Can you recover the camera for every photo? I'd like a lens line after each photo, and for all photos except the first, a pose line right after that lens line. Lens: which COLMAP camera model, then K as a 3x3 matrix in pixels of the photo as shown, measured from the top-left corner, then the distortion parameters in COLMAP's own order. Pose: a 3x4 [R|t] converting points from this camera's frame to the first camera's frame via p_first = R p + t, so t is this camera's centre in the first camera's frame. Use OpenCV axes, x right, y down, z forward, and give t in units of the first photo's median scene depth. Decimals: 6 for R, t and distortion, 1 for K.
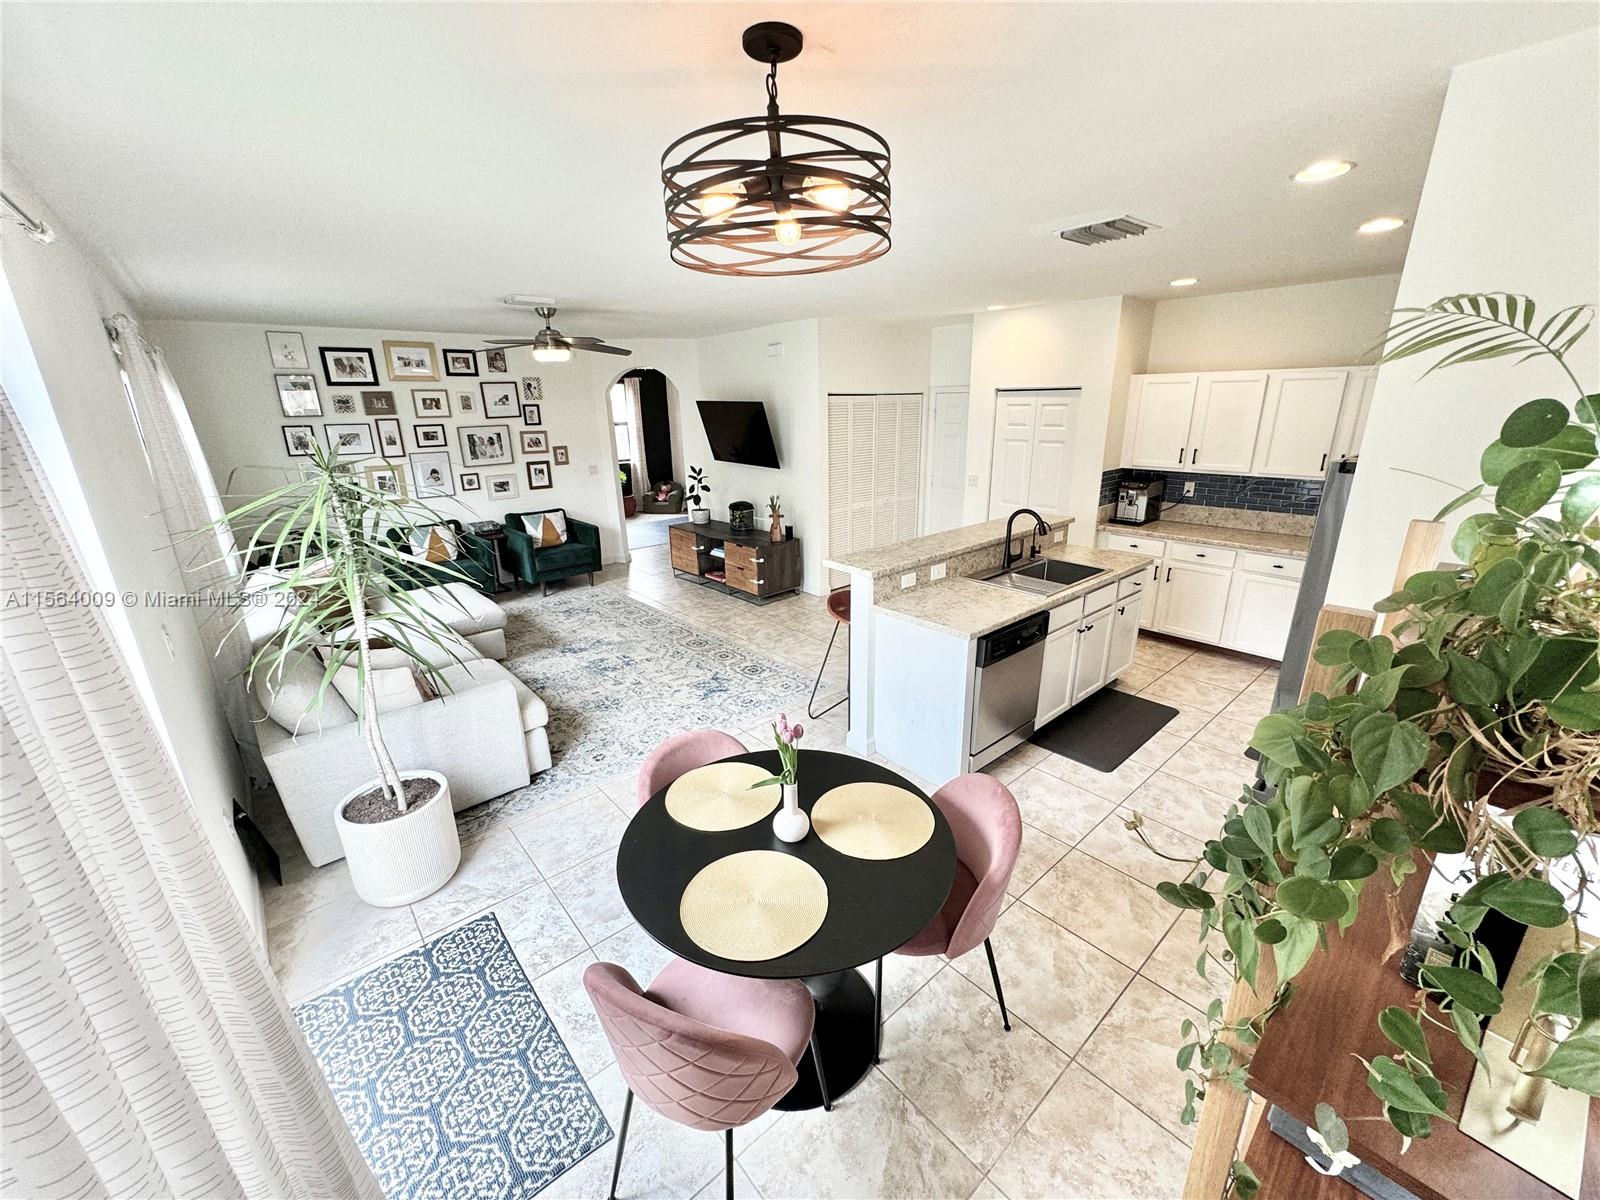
lens RADIAL K [[636.0, 0, 802.3], [0, 636.0, 598.2], [0, 0, 1]] dist [0.000166, -0.001743]
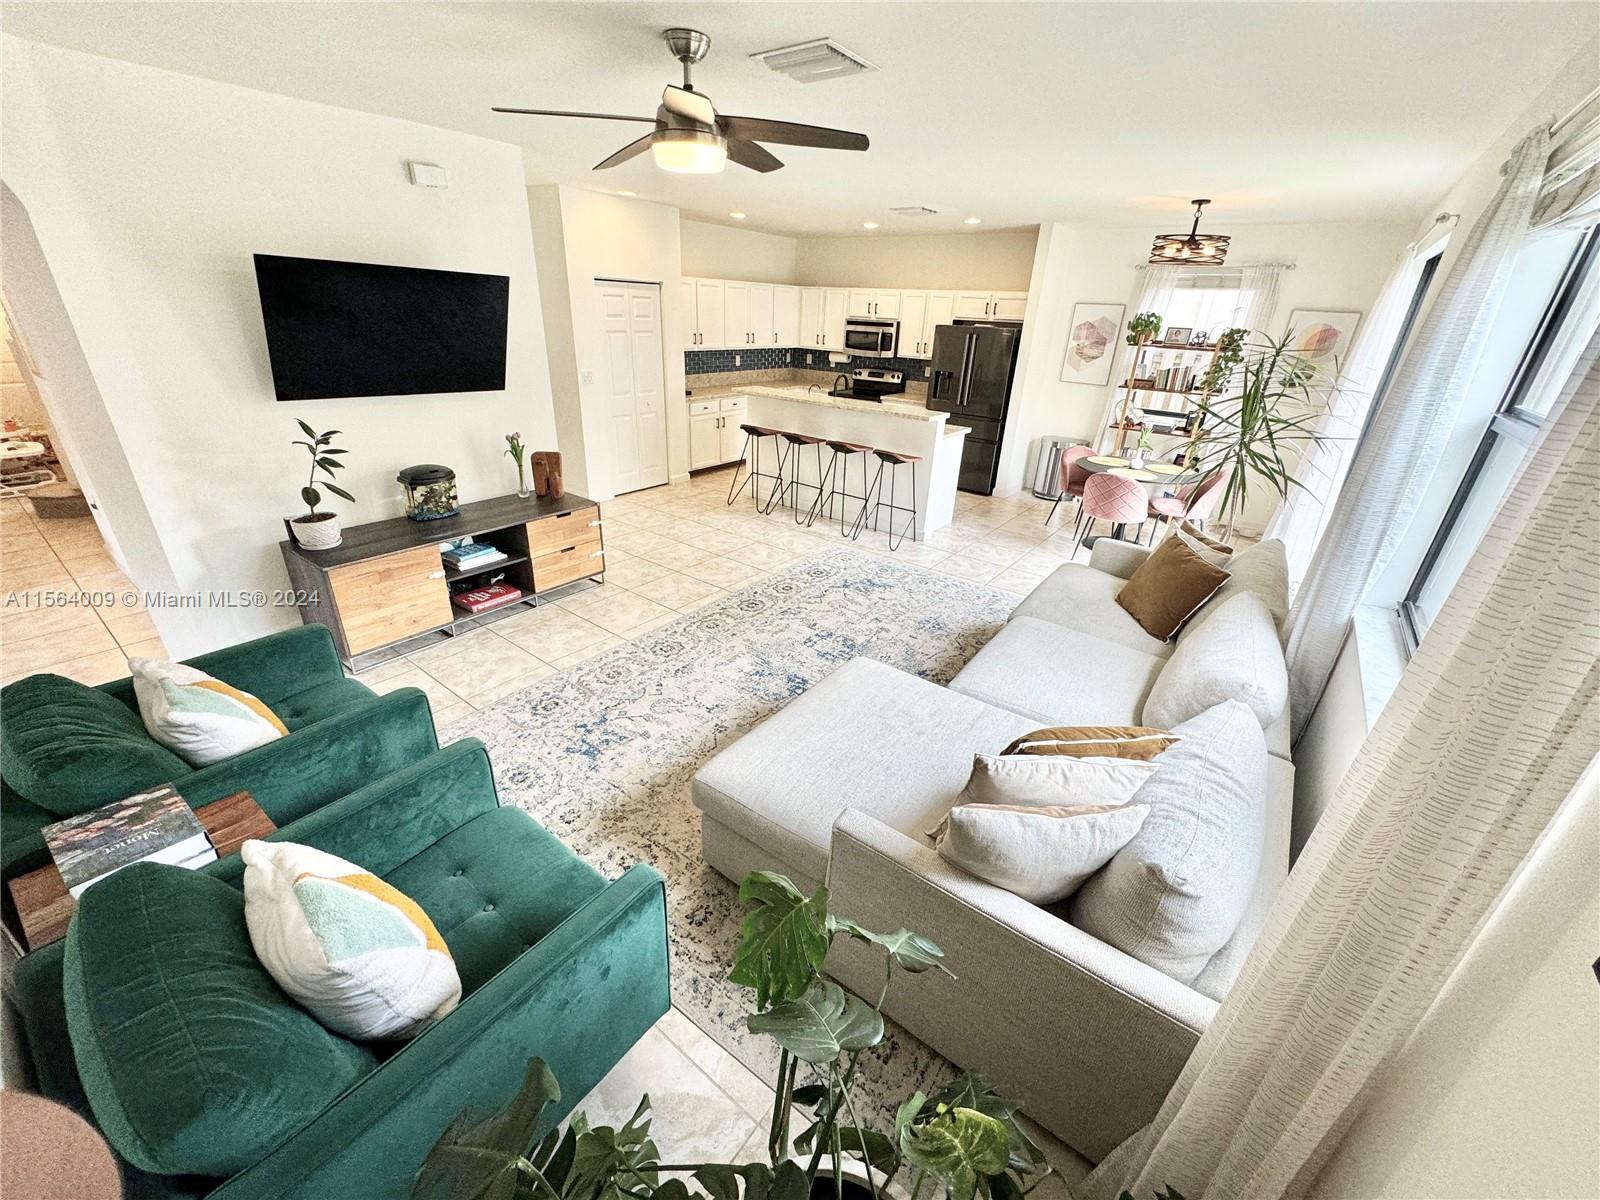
lens RADIAL K [[636.0, 0, 792.5], [0, 636.0, 602.8], [0, 0, 1]] dist [0.000166, -0.001743]
pose [[-0.202624, -0.402967, 0.892503, -0.878191], [0.252384, 0.859128, 0.445197, -0.272173], [-0.946174, 0.315461, -0.072377, 0.996025]]
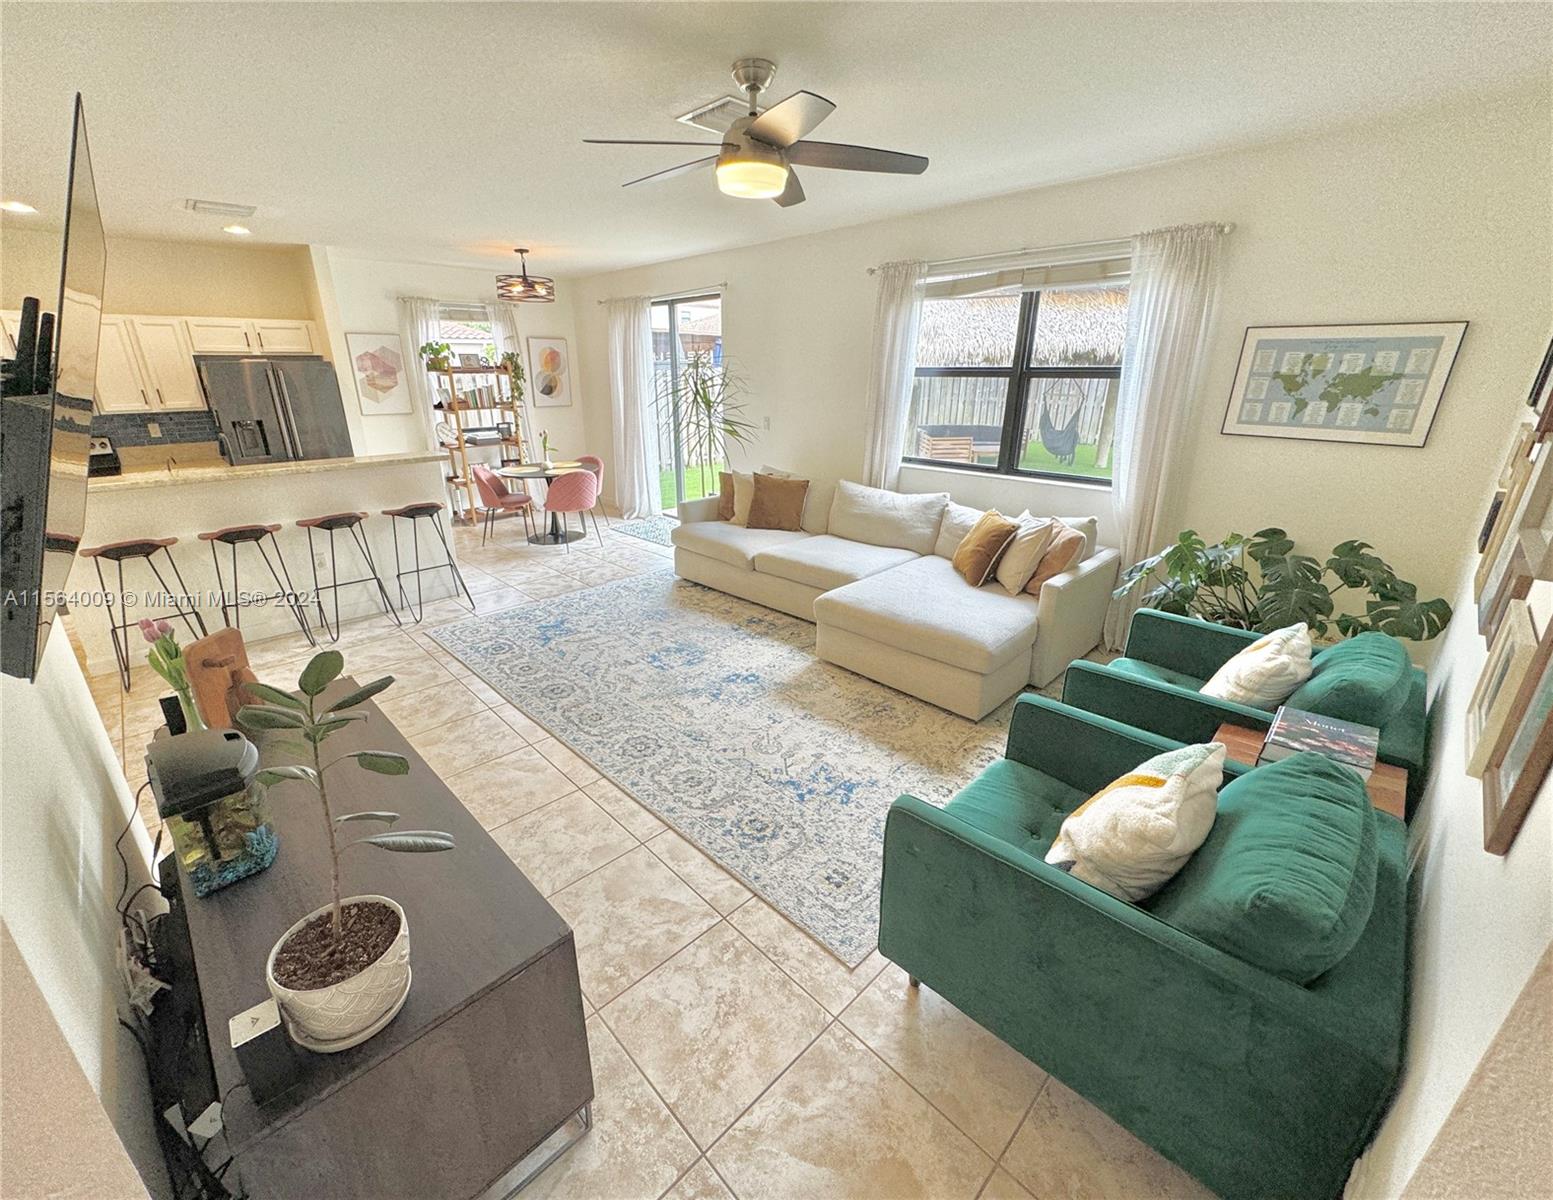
lens RADIAL K [[633.1, 0, 759.8], [0, 633.1, 604.6], [0, 0, 1]] dist [-0.003313, -0.000263]
pose [[-0.998491, 0.039929, -0.037701, -0.346906], [0.008483, 0.790443, 0.612477, -0.390669], [0.054256, 0.611233, -0.789589, 1.451768]]
